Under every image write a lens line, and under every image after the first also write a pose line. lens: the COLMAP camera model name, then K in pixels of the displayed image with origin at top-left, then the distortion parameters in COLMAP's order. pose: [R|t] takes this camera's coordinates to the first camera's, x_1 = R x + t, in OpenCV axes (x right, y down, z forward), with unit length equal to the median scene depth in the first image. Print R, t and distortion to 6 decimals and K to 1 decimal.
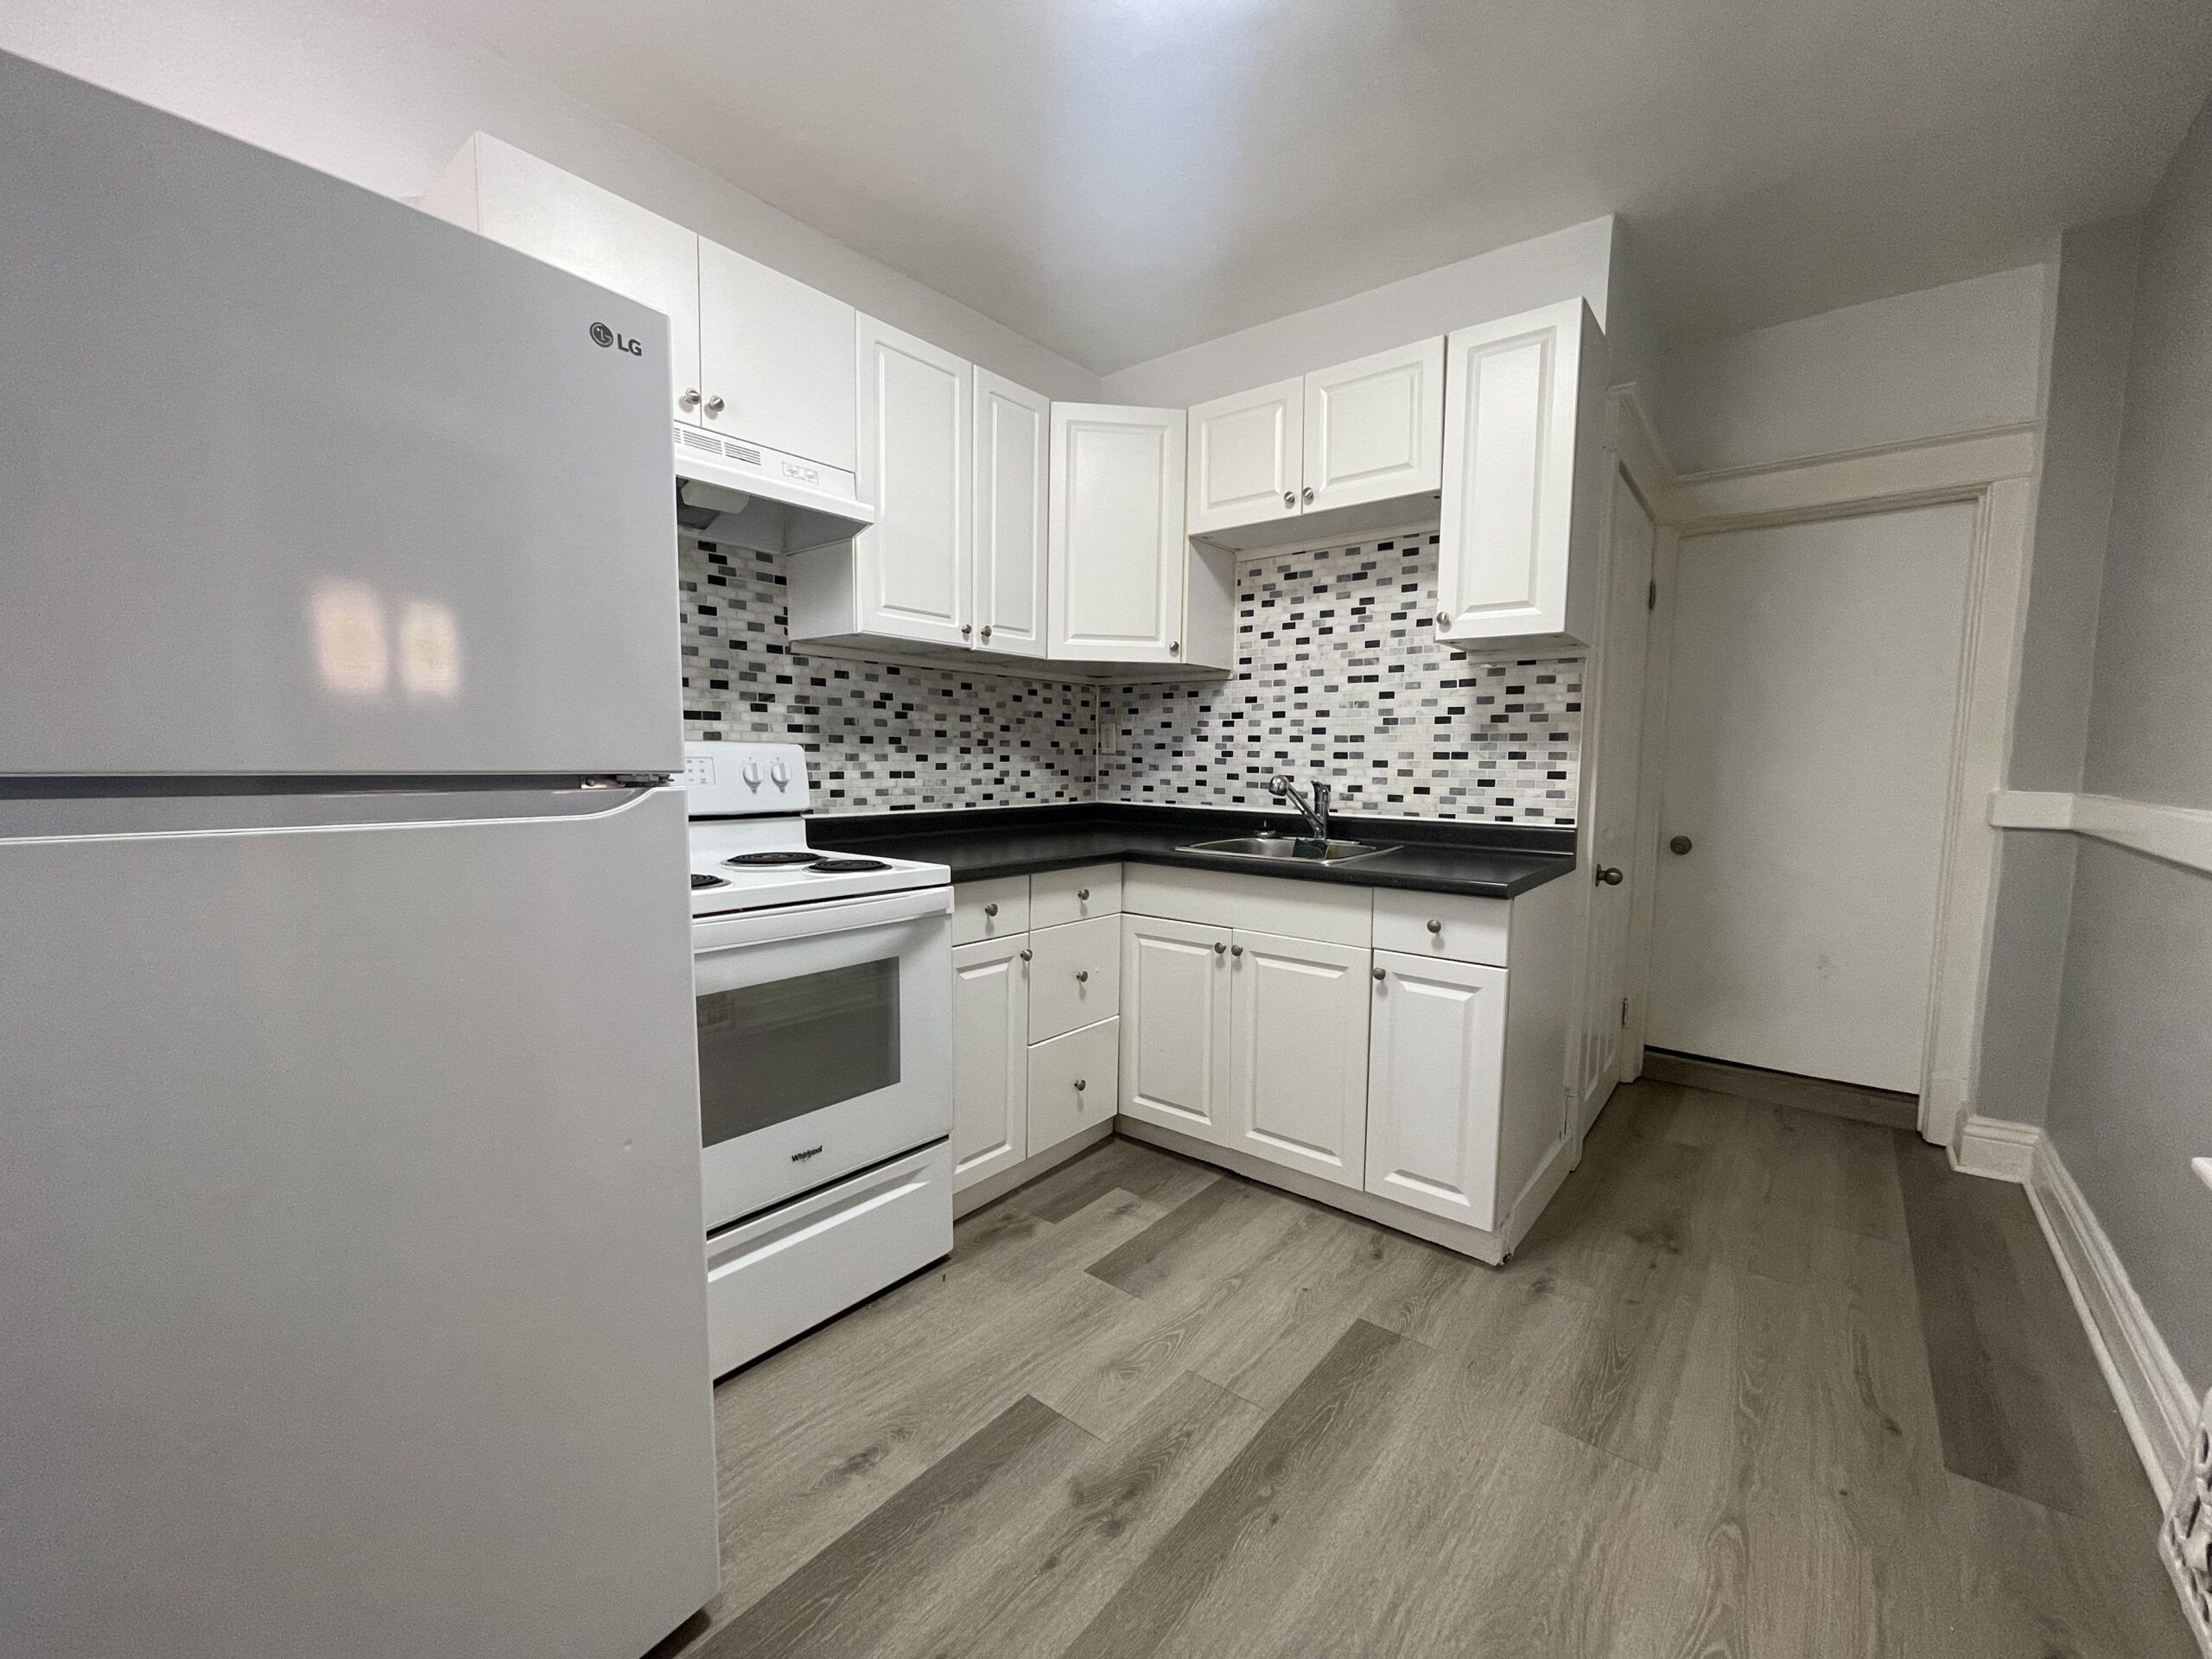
lens RADIAL K [[890.9, 0, 1099.5], [0, 890.9, 845.1], [0, 0, 1]] dist [-0.003679, -0.000778]
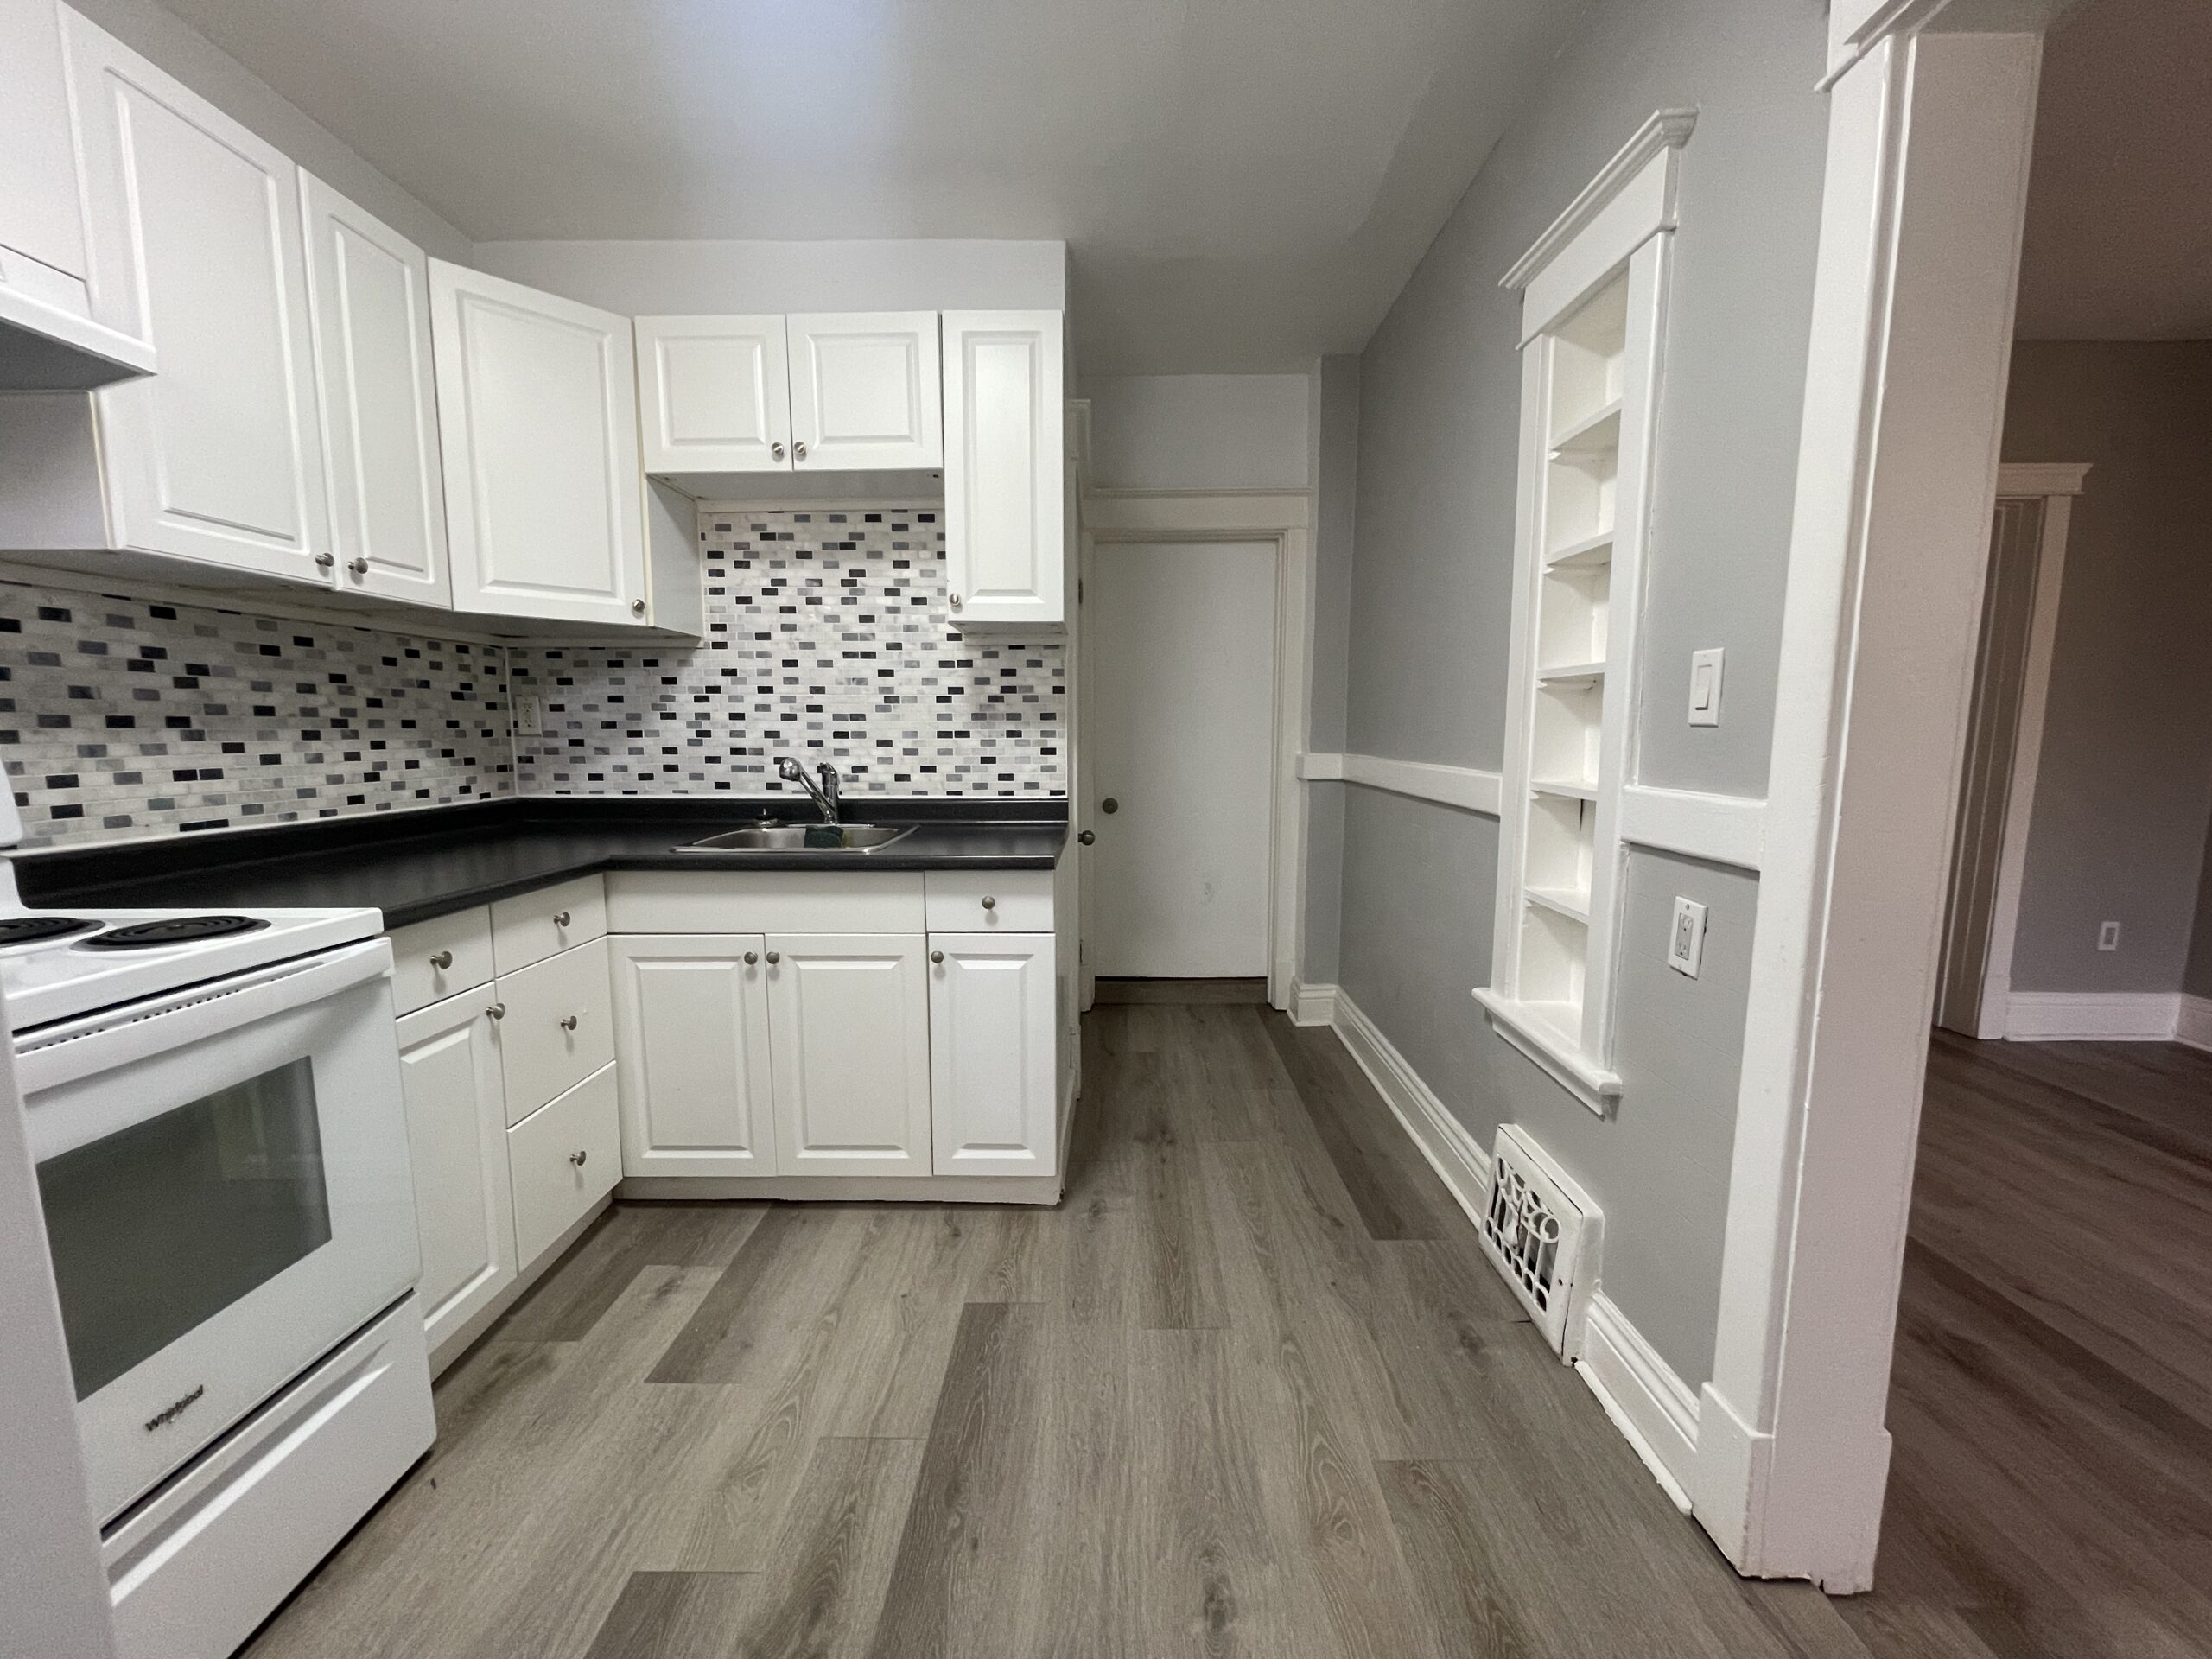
lens RADIAL K [[893.8, 0, 1106.9], [0, 893.8, 843.3], [0, 0, 1]] dist [-0.002700, 0.000338]
pose [[0.781143, -0.089438, 0.617913, -0.118148], [0.069404, 0.995992, 0.056424, -0.021539], [-0.620483, -0.001189, 0.784219, 0.083615]]
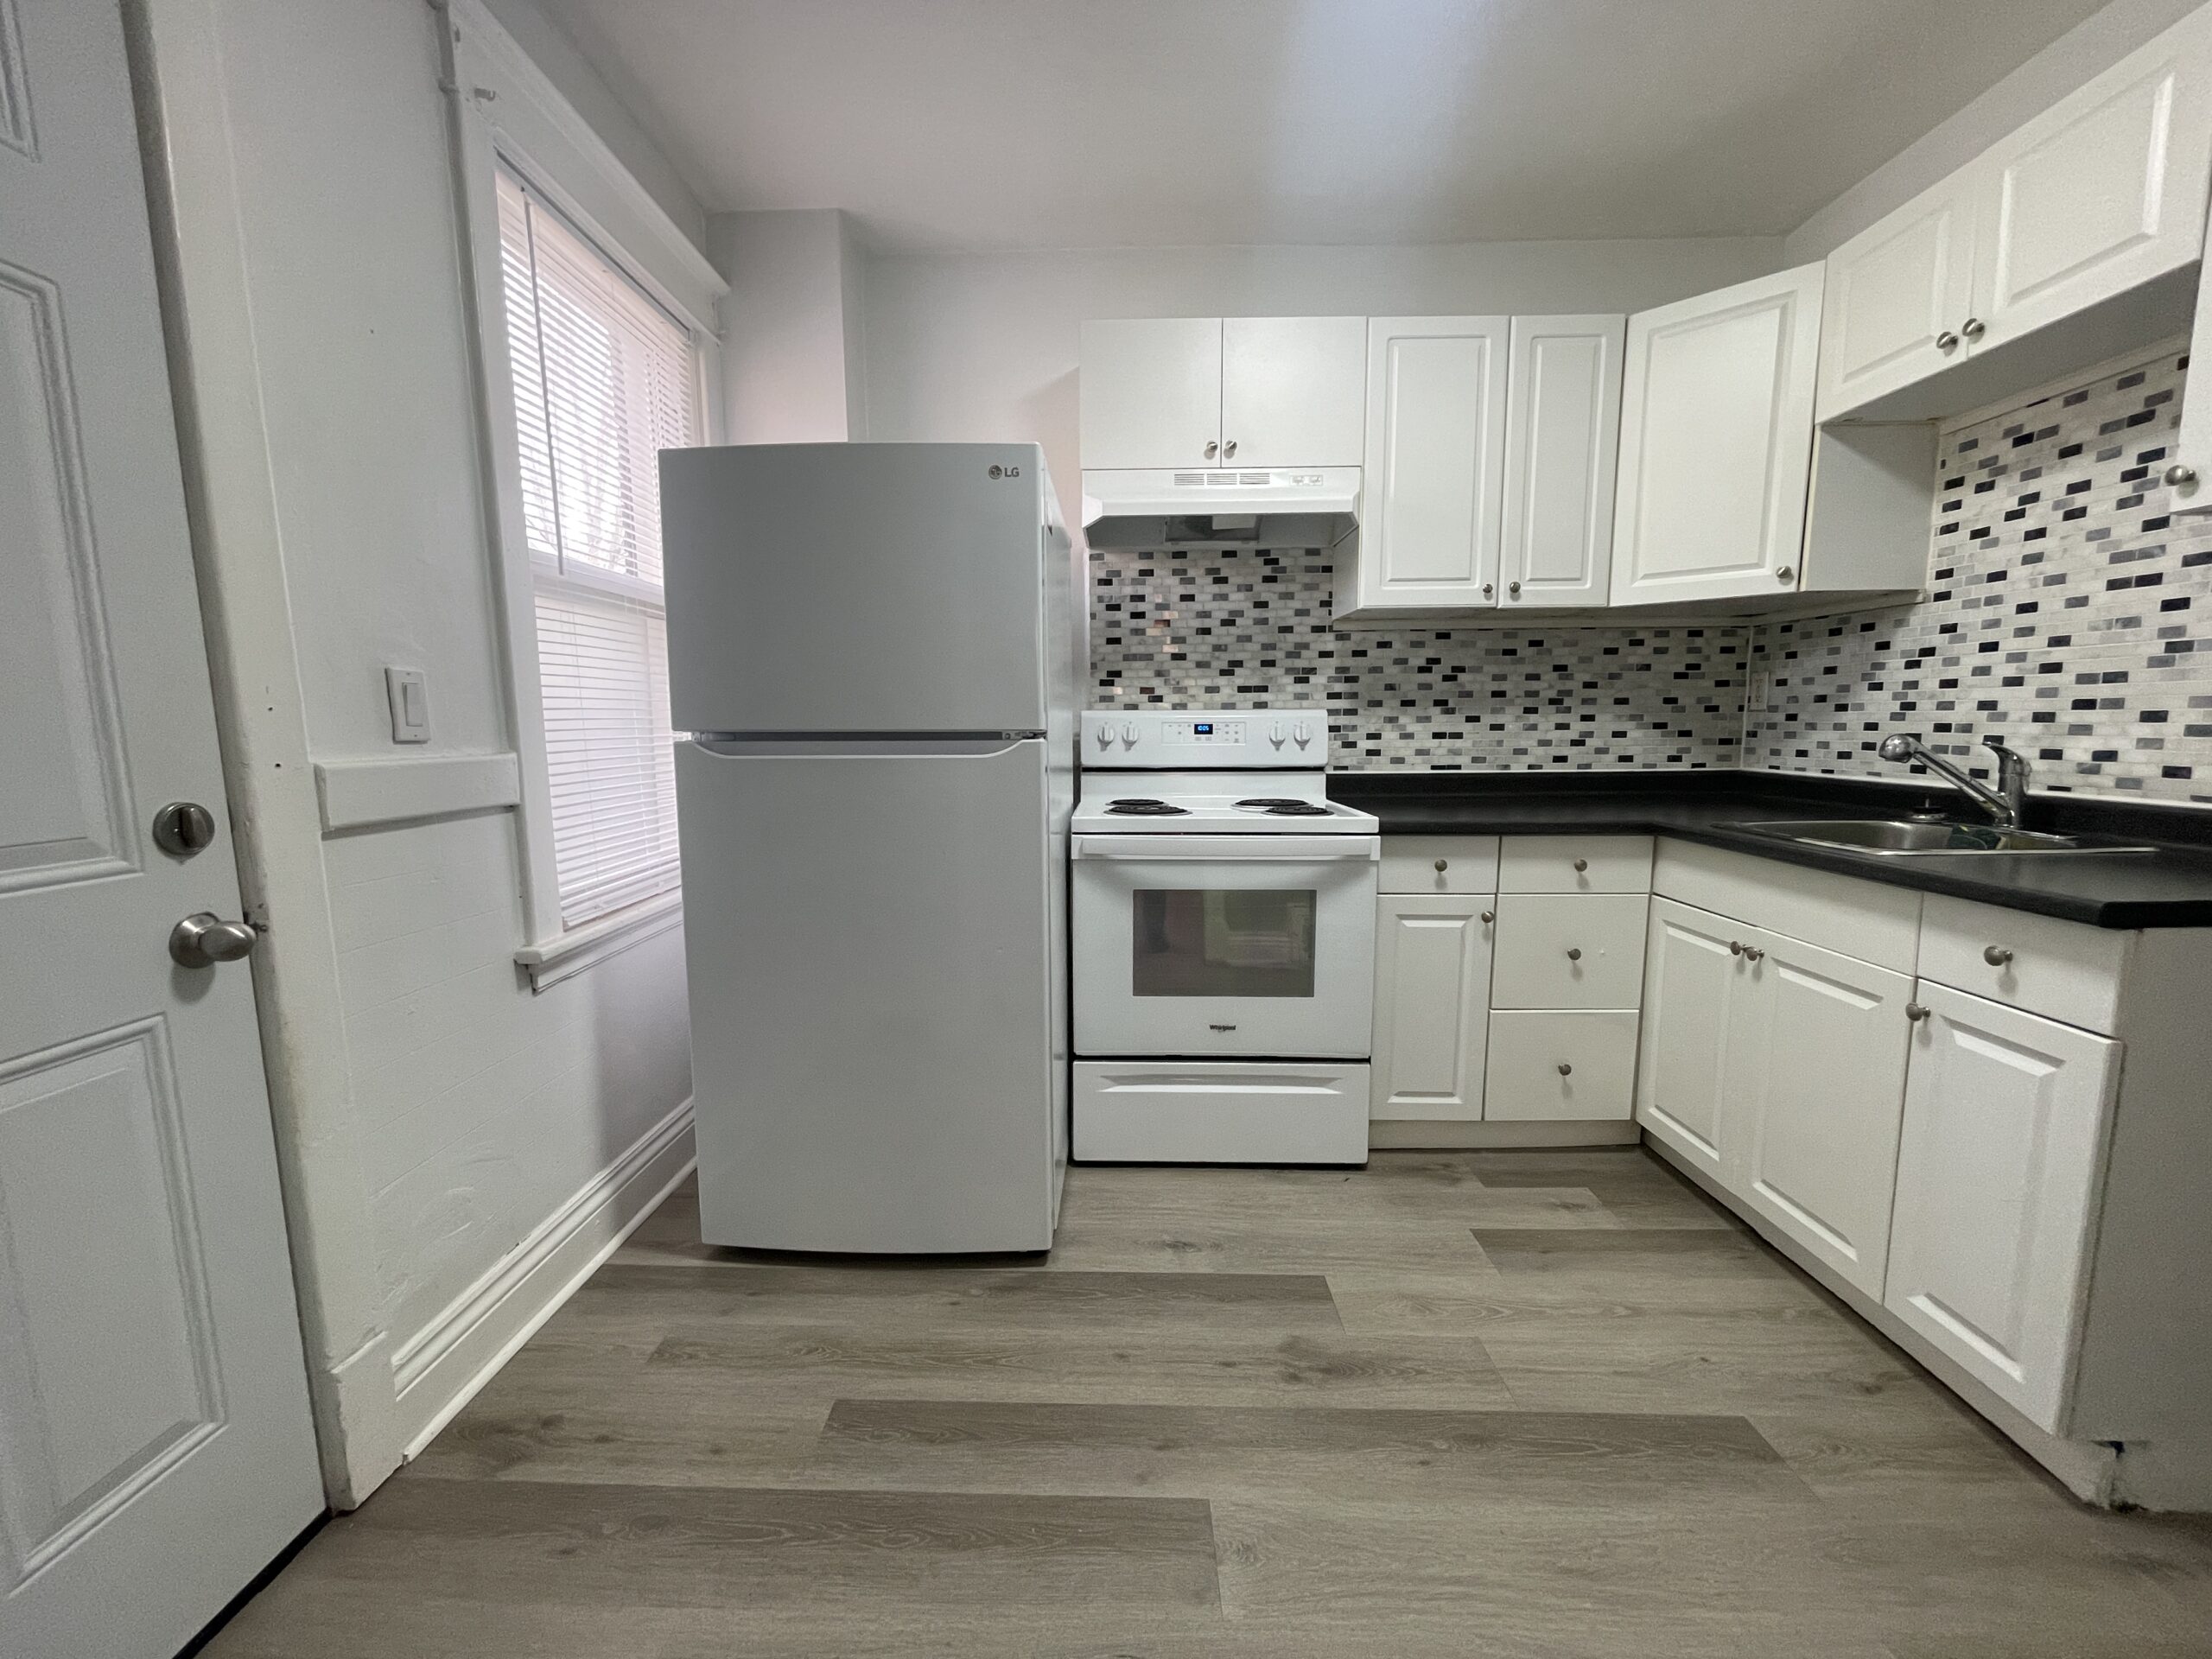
lens RADIAL K [[890.9, 0, 1099.5], [0, 890.9, 845.1], [0, 0, 1]] dist [-0.003679, -0.000778]
pose [[0.616610, 0.092708, -0.781791, 0.378374], [-0.061670, 0.995679, 0.069431, 0.001380], [0.784849, 0.005401, 0.619663, 0.036975]]
